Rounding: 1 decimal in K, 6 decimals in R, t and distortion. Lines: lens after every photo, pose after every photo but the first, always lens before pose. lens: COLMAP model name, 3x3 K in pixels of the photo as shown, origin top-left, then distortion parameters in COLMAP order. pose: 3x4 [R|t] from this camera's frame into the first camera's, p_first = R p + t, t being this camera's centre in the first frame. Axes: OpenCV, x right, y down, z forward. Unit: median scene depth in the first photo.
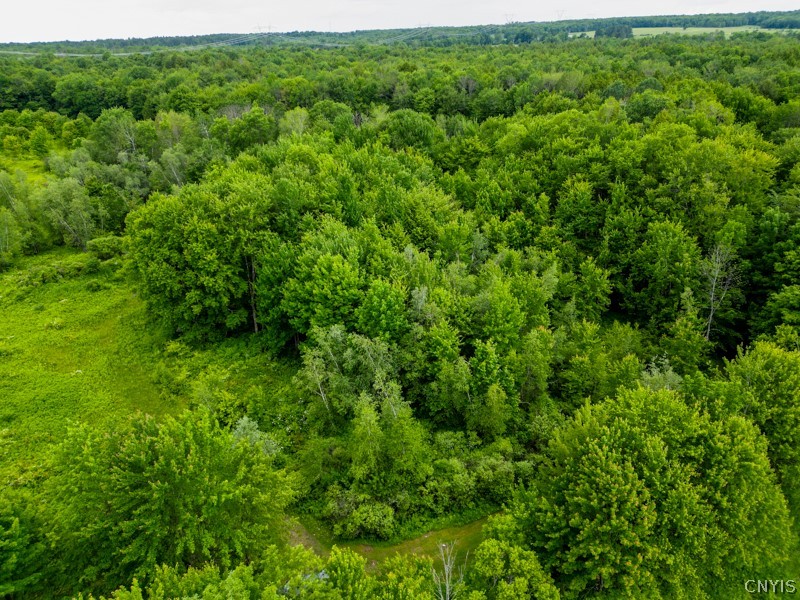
lens RADIAL K [[560.9, 0, 400.9], [0, 560.9, 299.7], [0, 0, 1]] dist [0.065279, -0.052213]
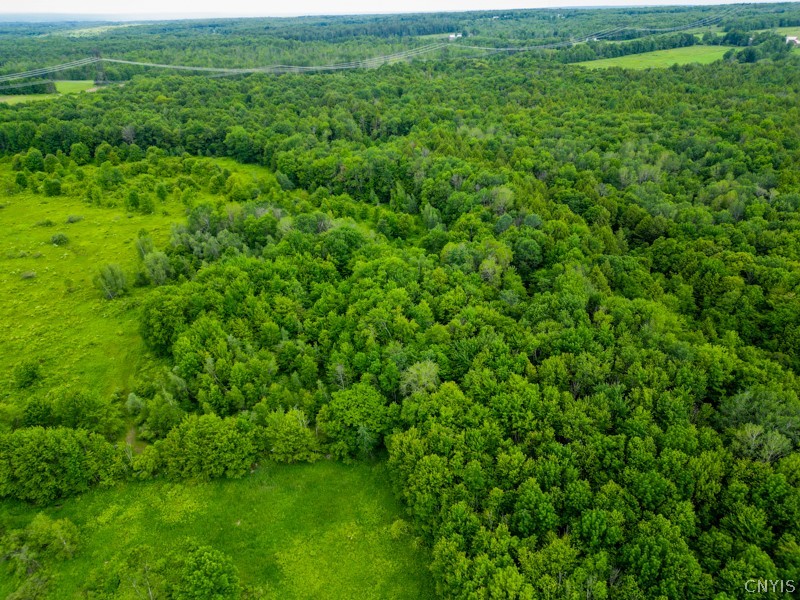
lens RADIAL K [[560.9, 0, 399.4], [0, 560.9, 299.4], [0, 0, 1]] dist [0.065279, -0.052213]
pose [[0.929814, 0.179050, -0.321538, 1.441712], [-0.161728, 0.983585, 0.080033, -0.560749], [0.330590, -0.022415, 0.943508, -1.006311]]
